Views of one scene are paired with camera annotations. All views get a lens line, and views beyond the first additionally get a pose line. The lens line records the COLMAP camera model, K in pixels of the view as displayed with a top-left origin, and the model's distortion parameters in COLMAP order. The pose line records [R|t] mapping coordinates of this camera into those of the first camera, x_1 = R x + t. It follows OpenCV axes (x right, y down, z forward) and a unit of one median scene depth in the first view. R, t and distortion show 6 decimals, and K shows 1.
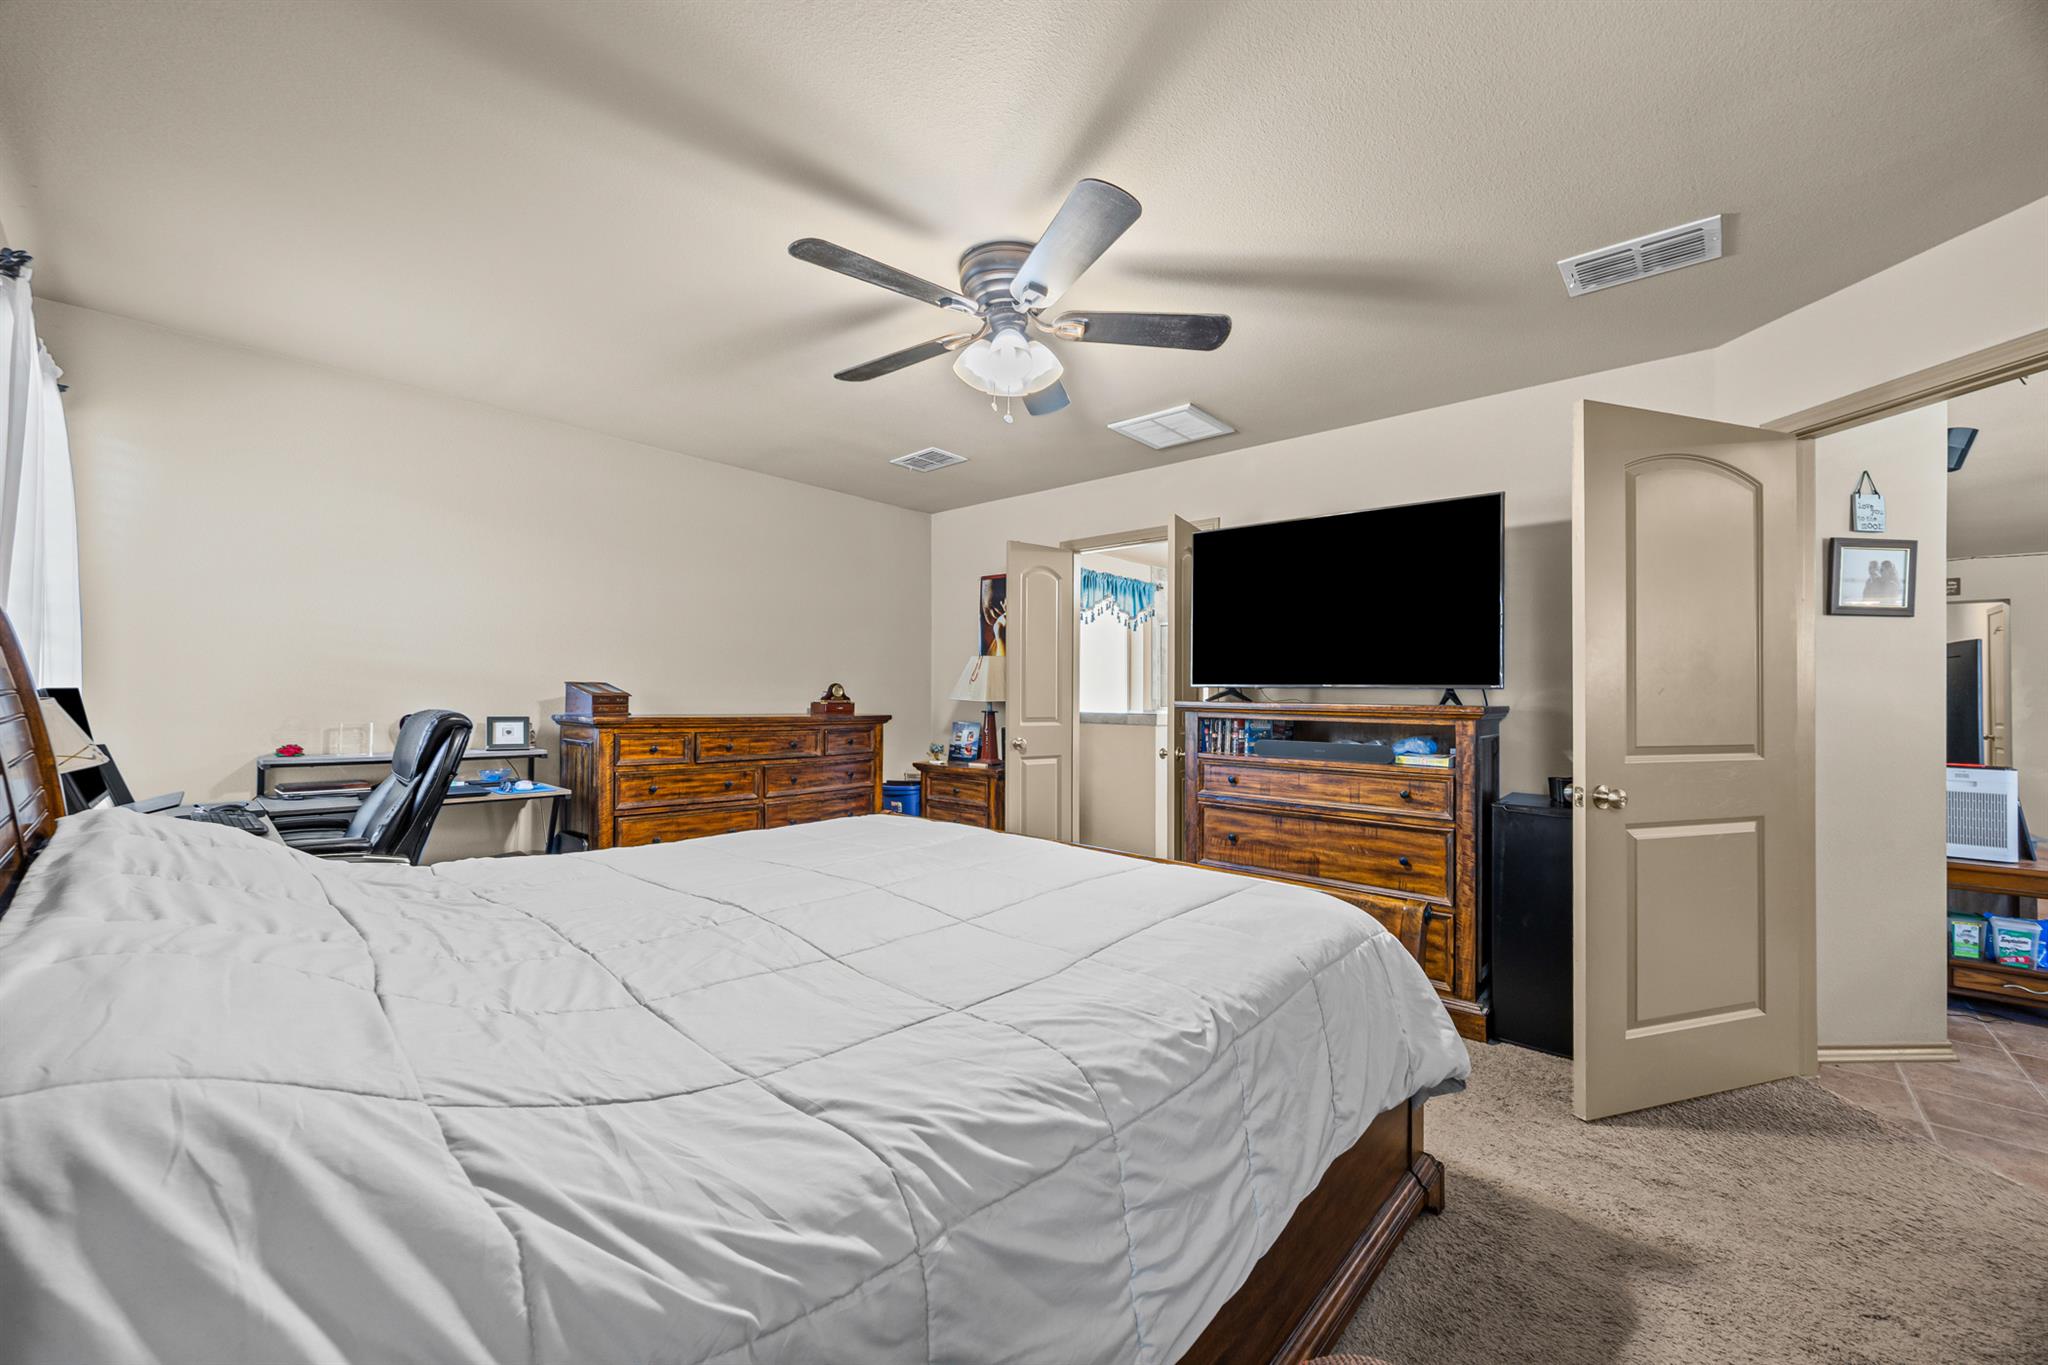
lens RADIAL K [[802.7, 0, 1026.1], [0, 802.7, 690.5], [0, 0, 1]] dist [0.002152, 0.000458]
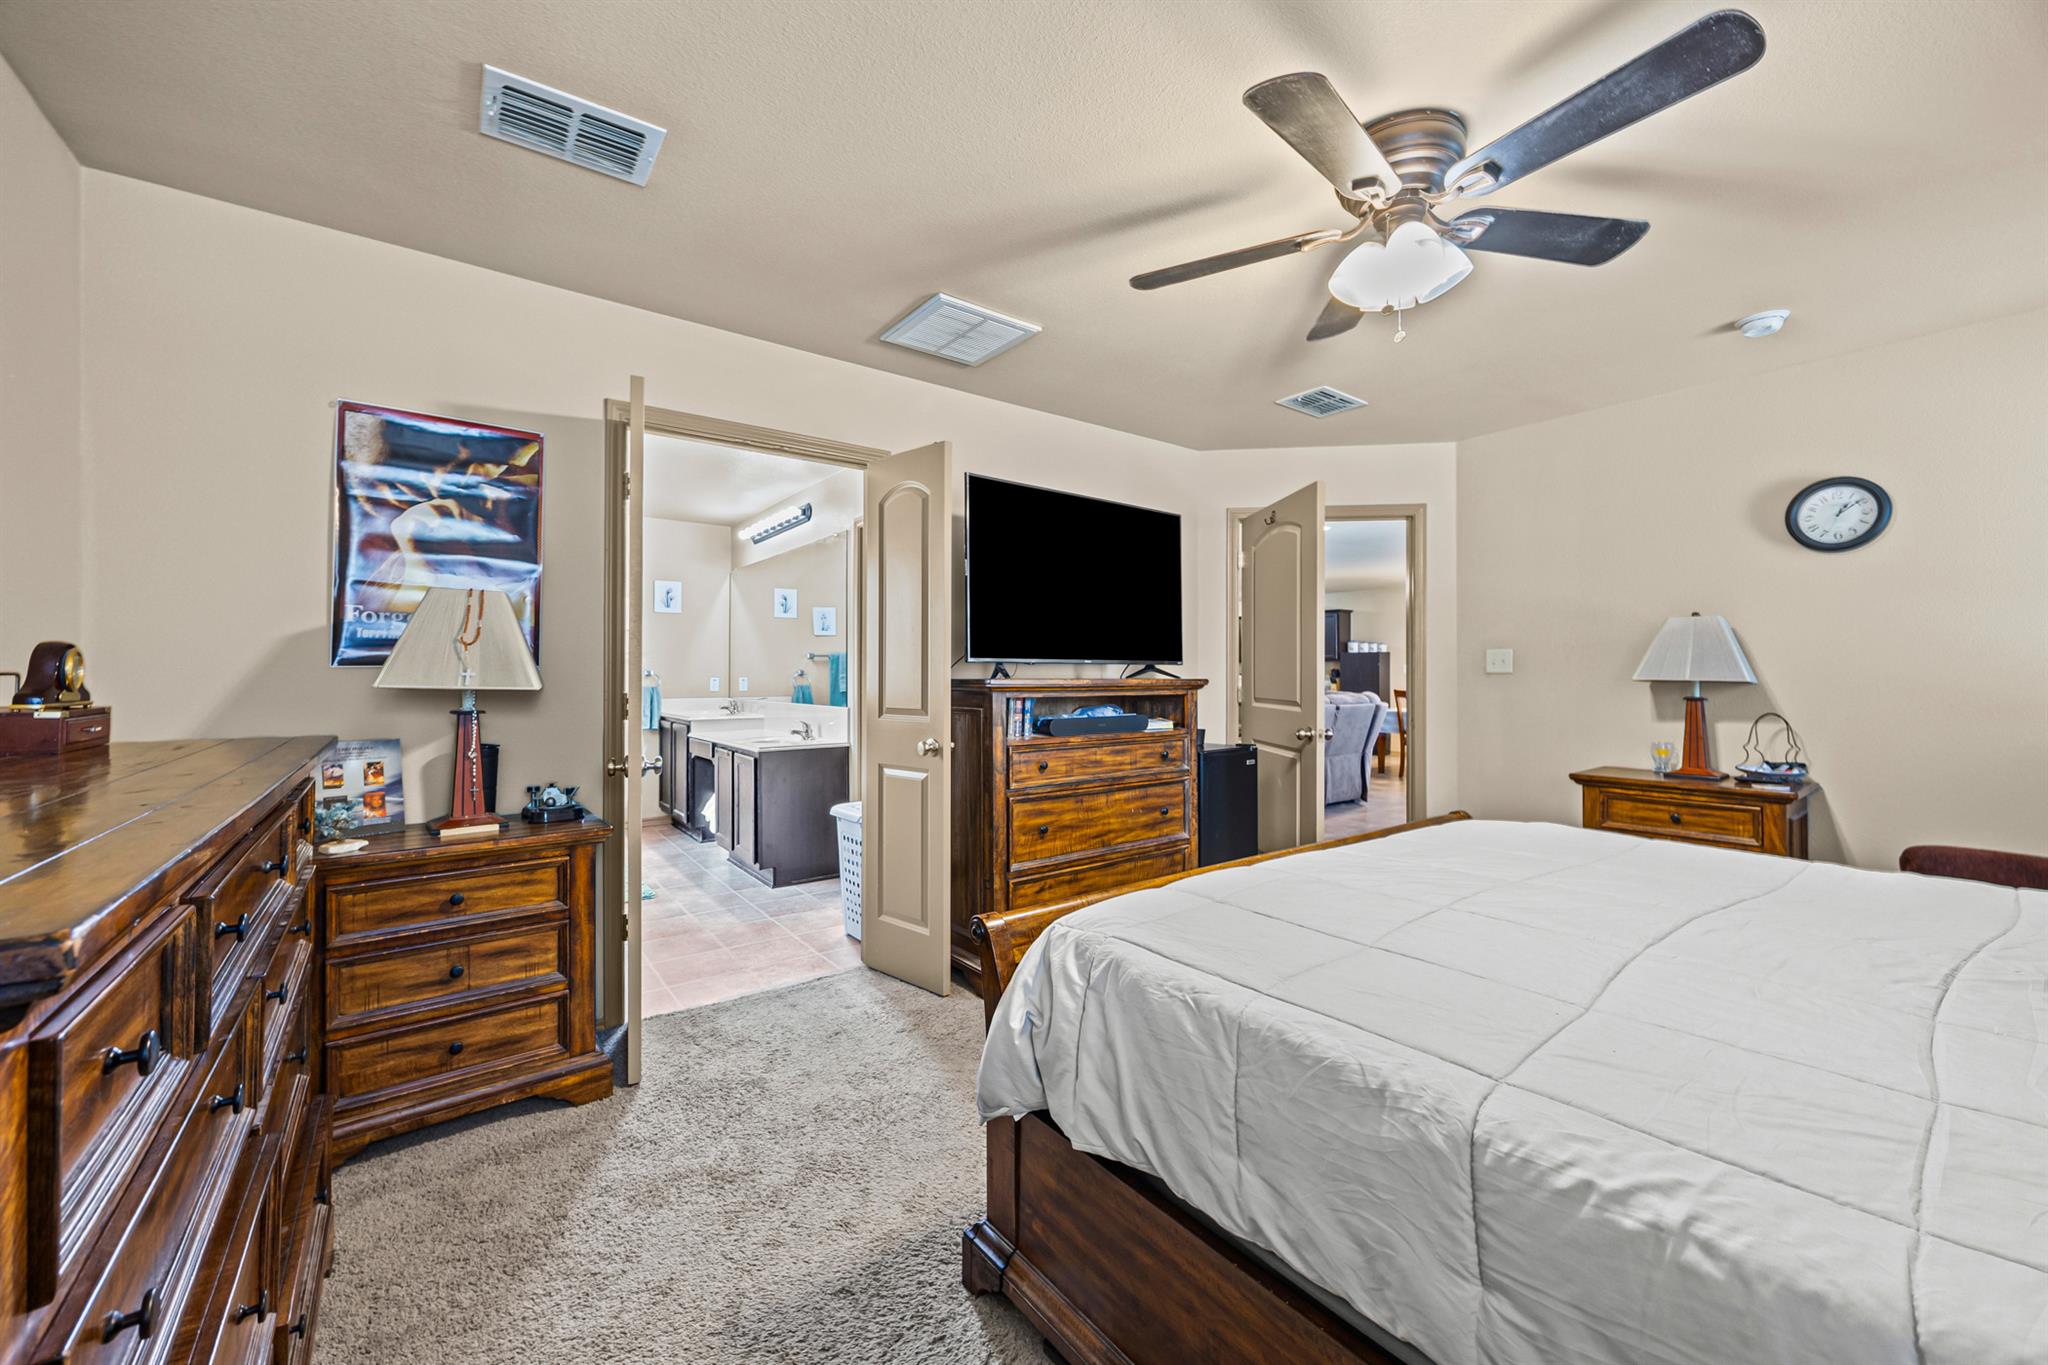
lens RADIAL K [[802.7, 0, 1019.1], [0, 802.7, 667.2], [0, 0, 1]] dist [0.002152, 0.000458]
pose [[0.185688, -0.003690, 0.982602, -0.563051], [-0.003504, 0.999984, 0.004417, -0.002910], [-0.982602, -0.004263, 0.185672, 0.765385]]
